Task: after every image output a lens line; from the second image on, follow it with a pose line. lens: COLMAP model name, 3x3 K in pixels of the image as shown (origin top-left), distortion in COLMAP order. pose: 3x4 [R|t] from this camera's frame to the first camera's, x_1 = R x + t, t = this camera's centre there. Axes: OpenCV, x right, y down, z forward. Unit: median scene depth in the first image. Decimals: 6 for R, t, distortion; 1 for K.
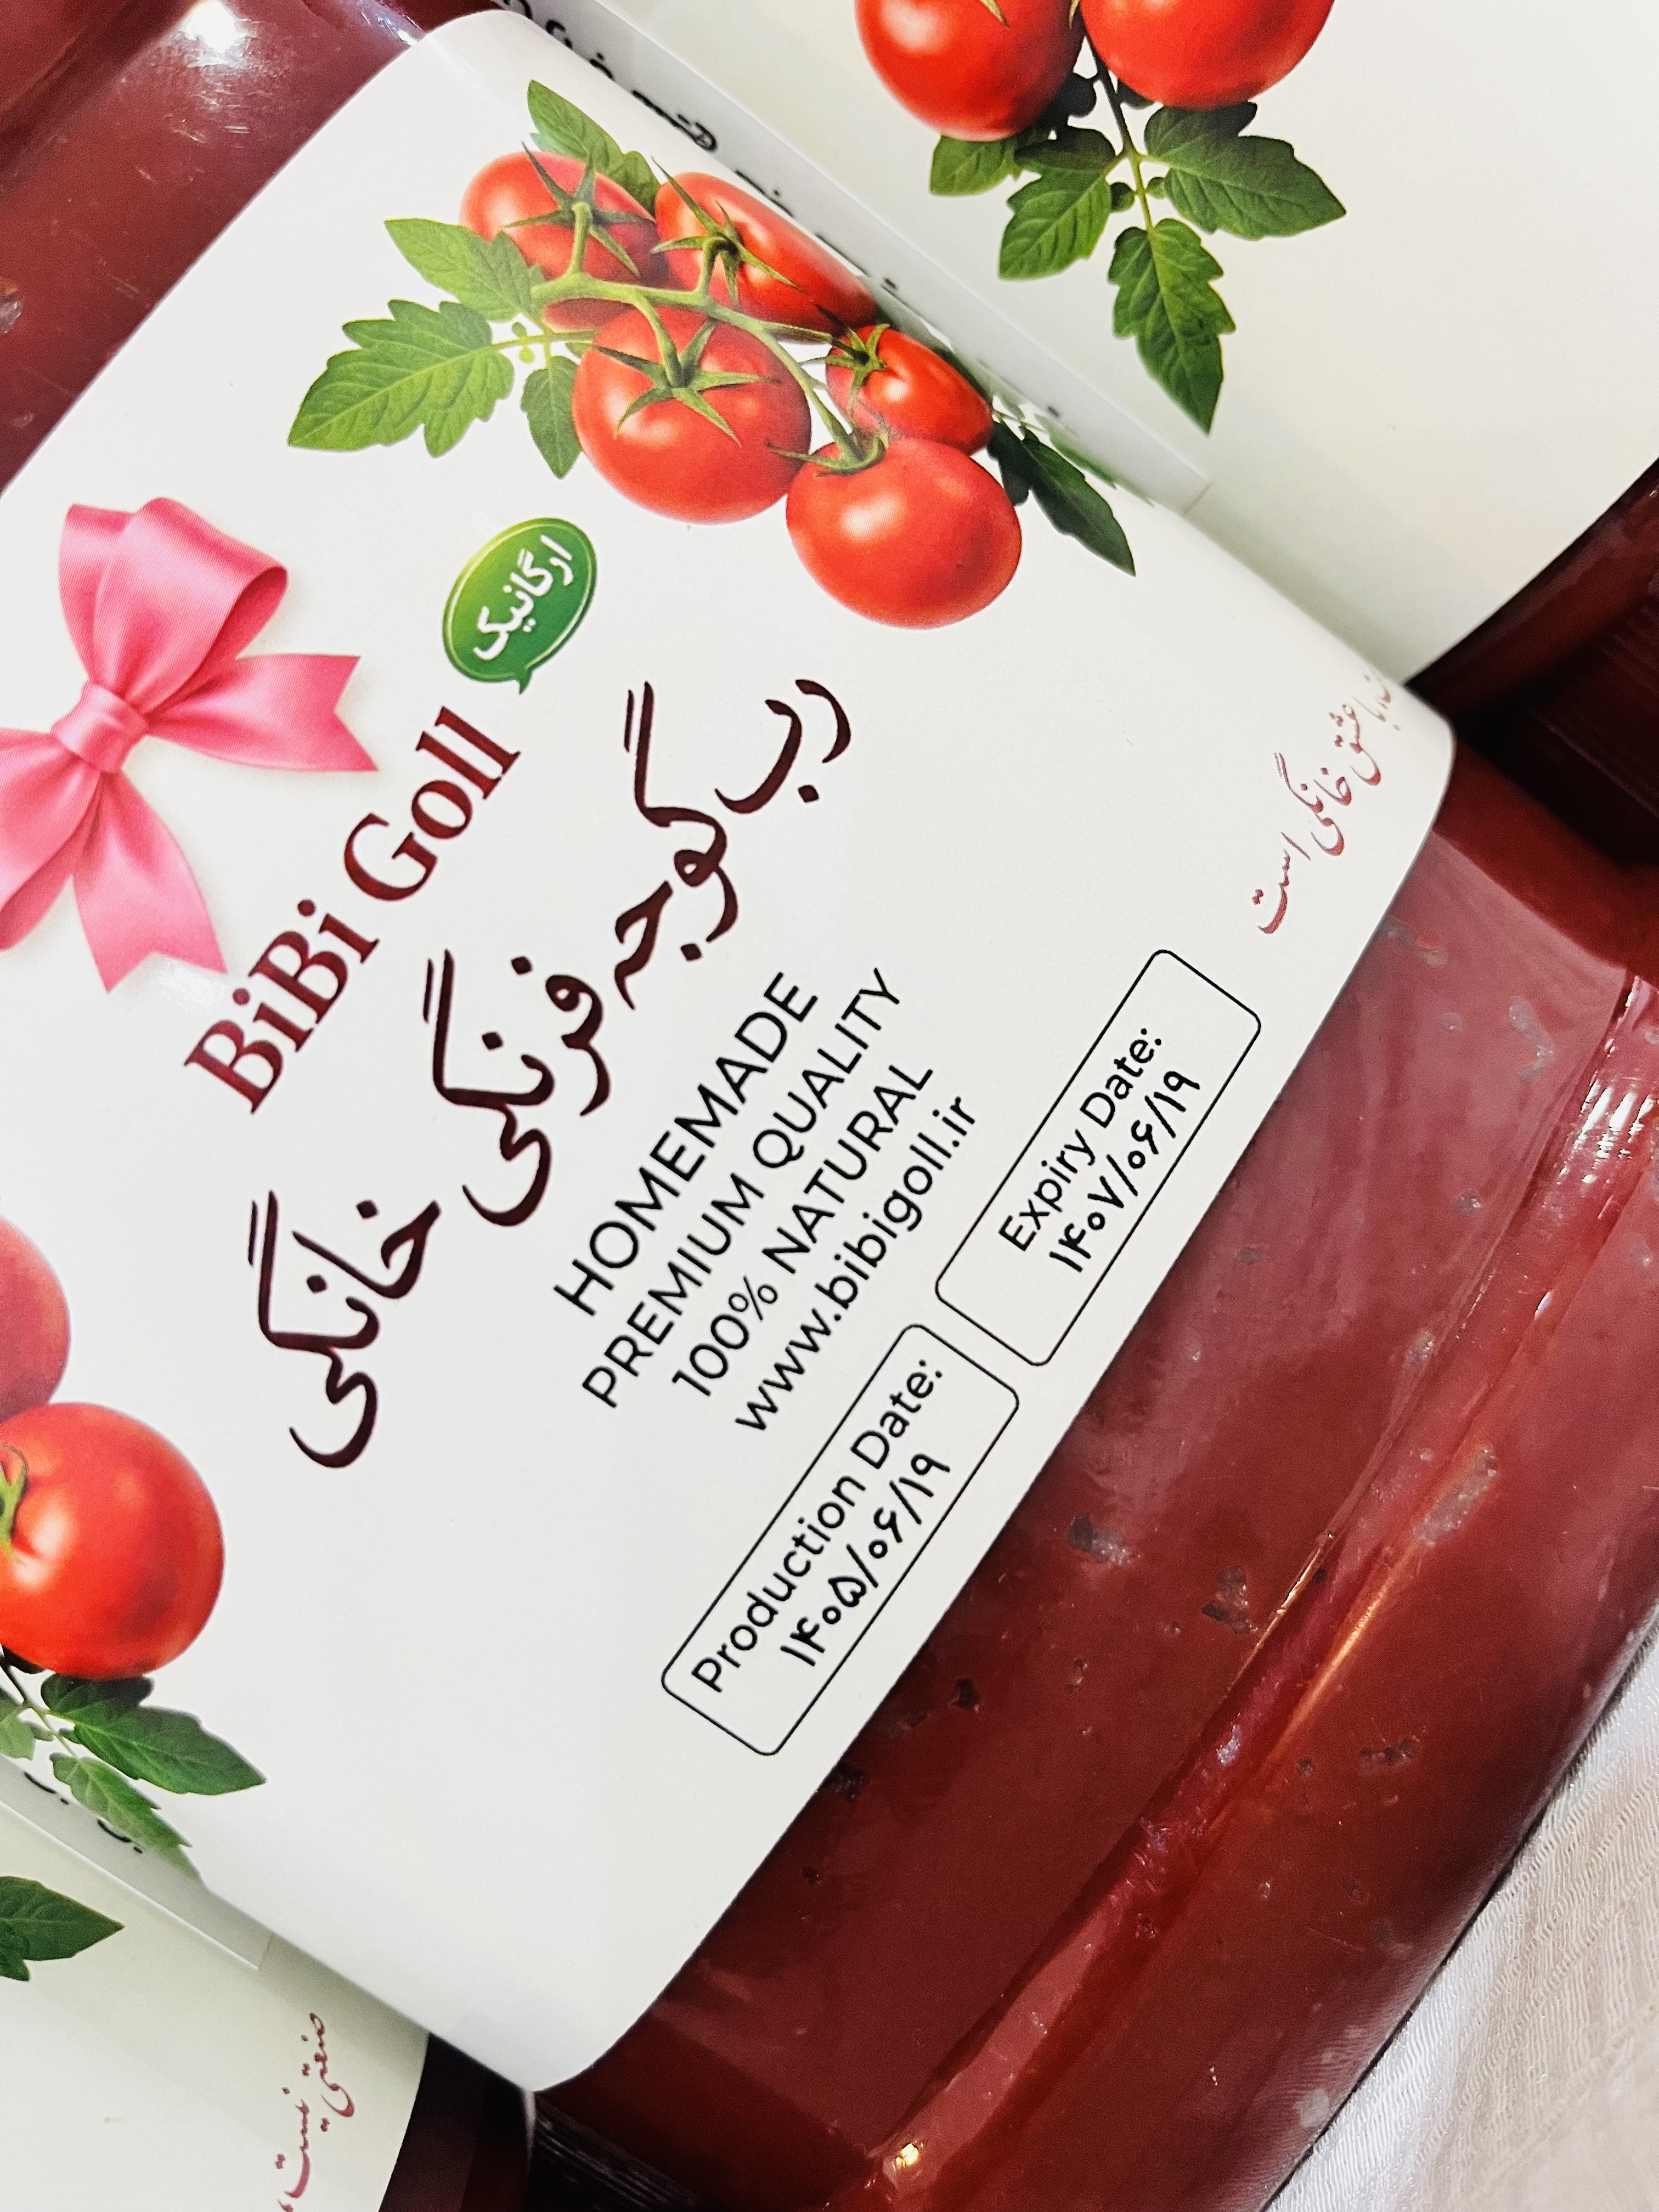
lens RADIAL K [[1722.8, 0, 857.4], [0, 1722.8, 1063.0], [0, 0, 1]] dist [0.018286, -0.096243]
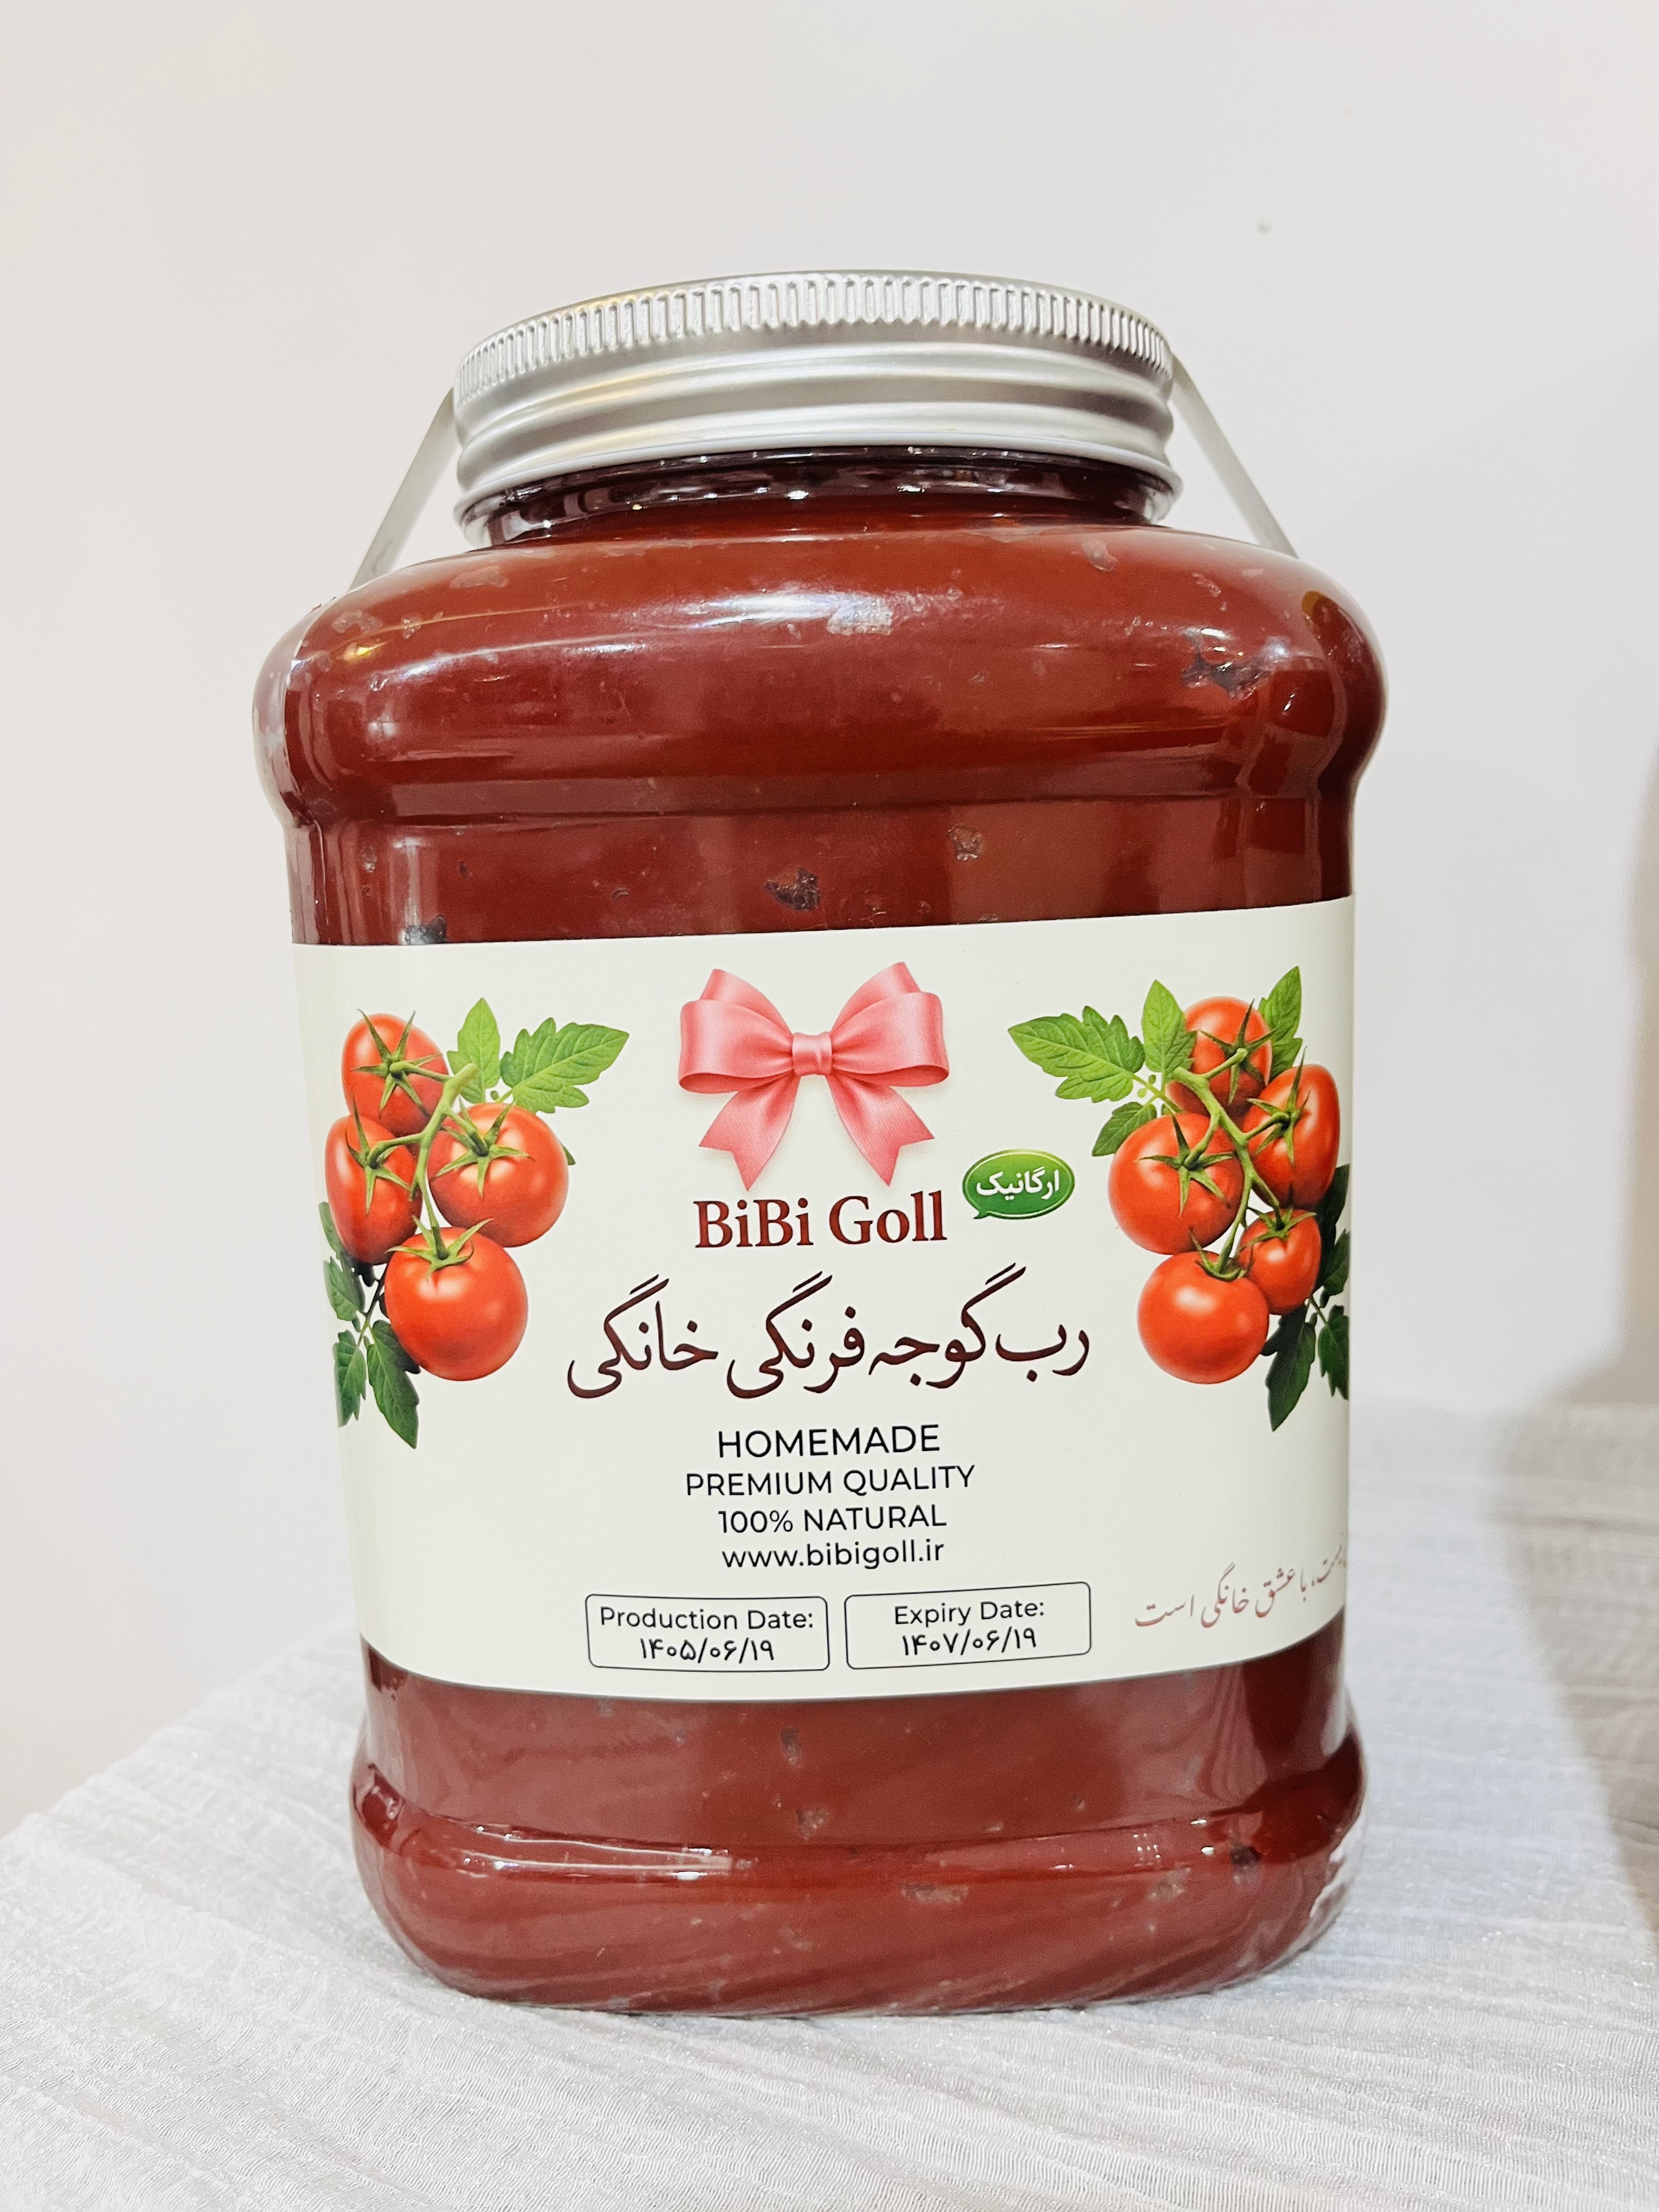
lens RADIAL K [[1722.8, 0, 830.8], [0, 1722.8, 1103.6], [0, 0, 1]] dist [0.018286, -0.096243]
pose [[0.598226, 0.800978, -0.023650, -0.333108], [-0.786929, 0.592791, 0.171293, -0.464406], [0.151222, -0.083861, 0.984936, -0.714718]]
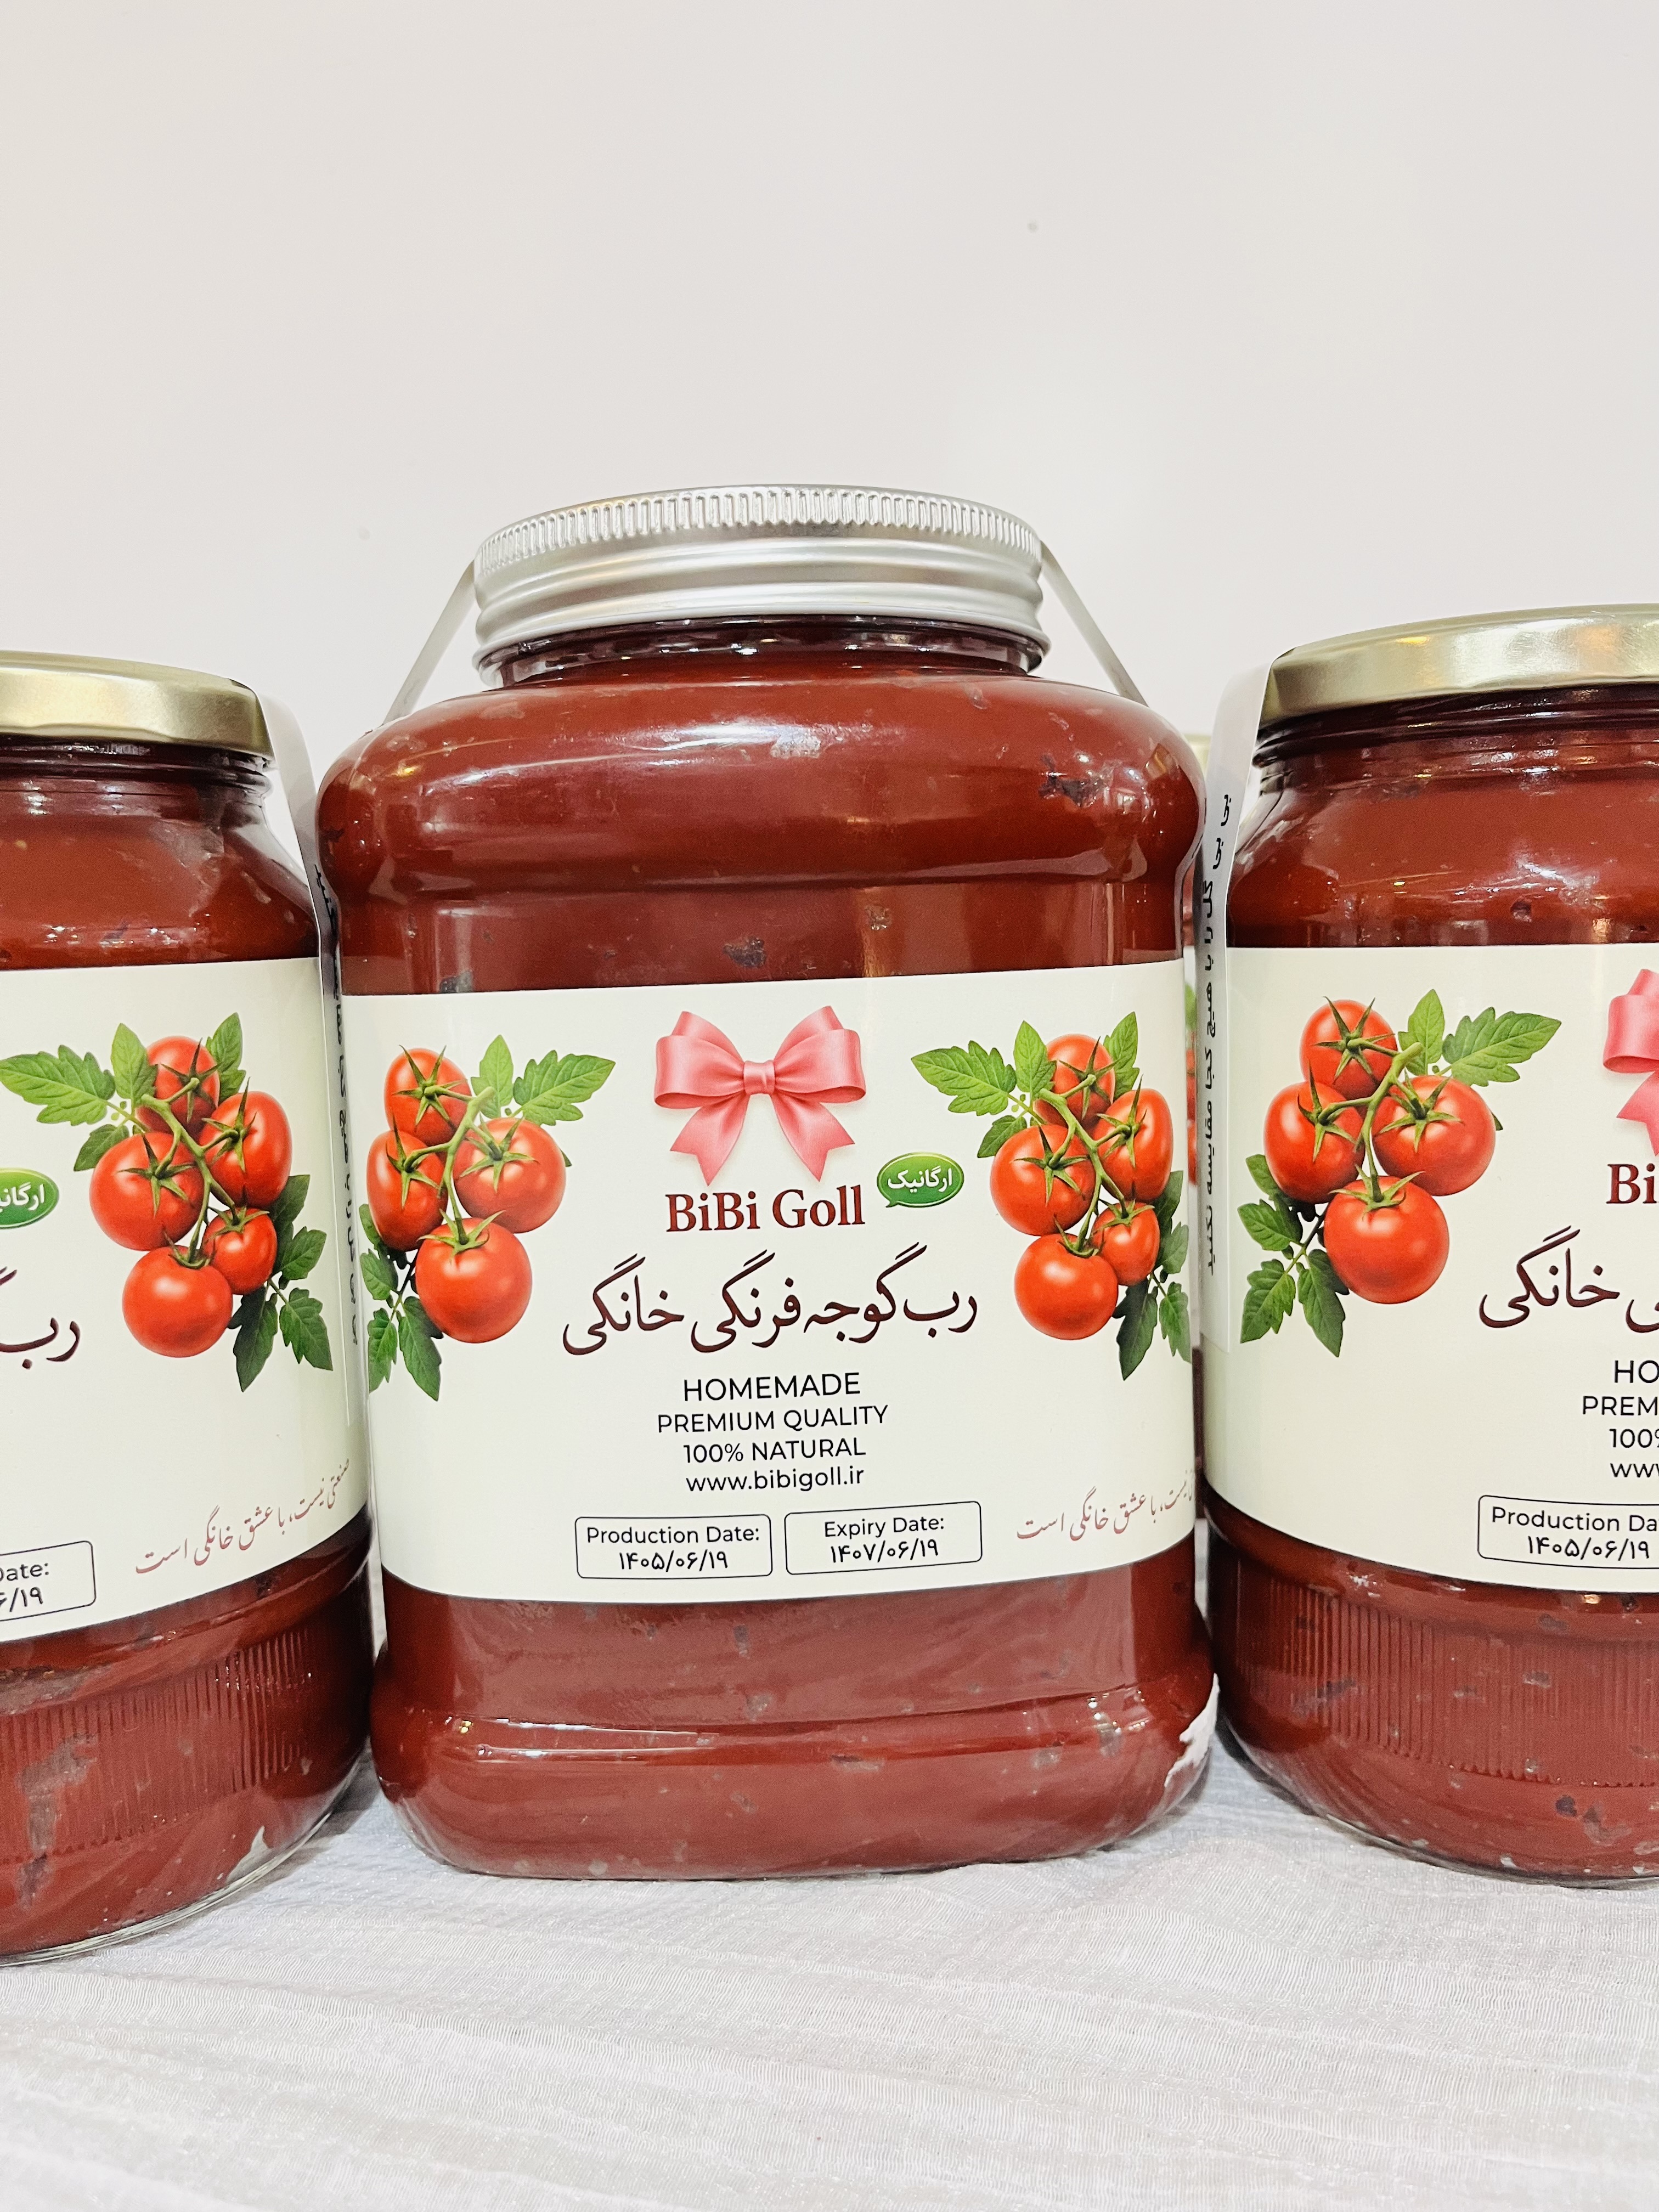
lens RADIAL K [[1722.8, 0, 845.5], [0, 1722.8, 1097.6], [0, 0, 1]] dist [0.018286, -0.096243]
pose [[0.600985, 0.797204, -0.057286, -0.212065], [-0.791449, 0.603577, 0.096453, -0.469959], [0.111470, -0.012628, 0.993688, -1.198917]]
